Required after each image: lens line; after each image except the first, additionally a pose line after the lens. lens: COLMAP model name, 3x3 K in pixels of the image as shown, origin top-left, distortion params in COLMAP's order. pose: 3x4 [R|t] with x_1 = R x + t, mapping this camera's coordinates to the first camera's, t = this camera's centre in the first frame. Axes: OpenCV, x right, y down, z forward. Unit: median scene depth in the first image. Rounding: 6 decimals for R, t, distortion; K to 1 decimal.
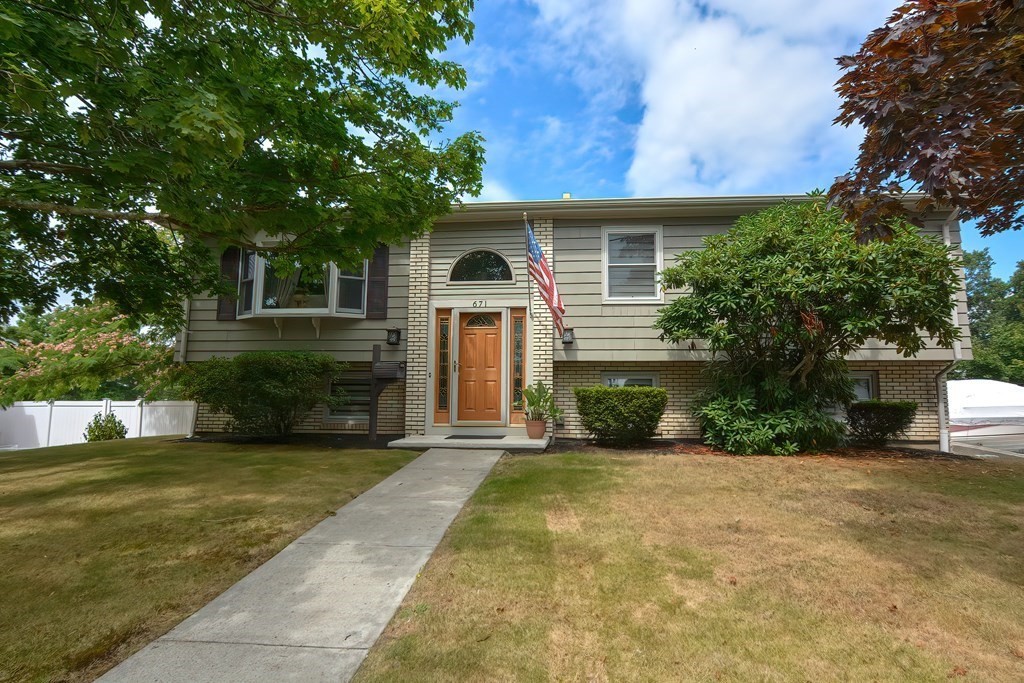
lens RADIAL K [[506.3, 0, 561.6], [0, 506.3, 367.4], [0, 0, 1]] dist [-0.028633, 0.009030]
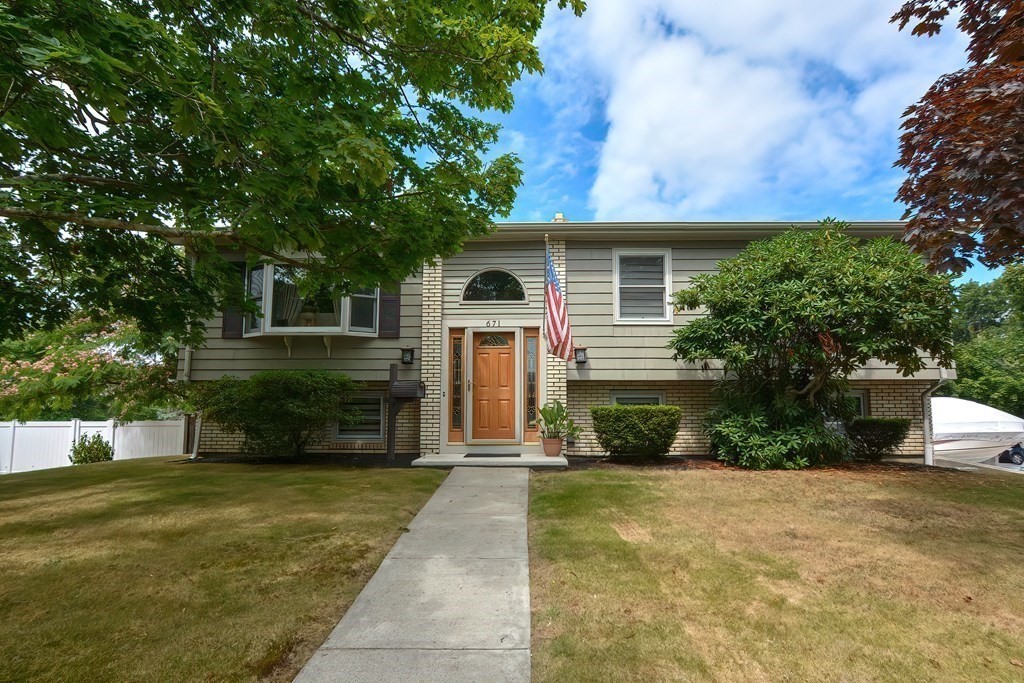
lens RADIAL K [[506.3, 0, 555.1], [0, 506.3, 399.3], [0, 0, 1]] dist [-0.028633, 0.009030]
pose [[0.998084, -0.002046, 0.061839, -0.113075], [0.000390, 0.999641, 0.026789, -0.001494], [-0.061872, -0.026713, 0.997727, -0.020805]]
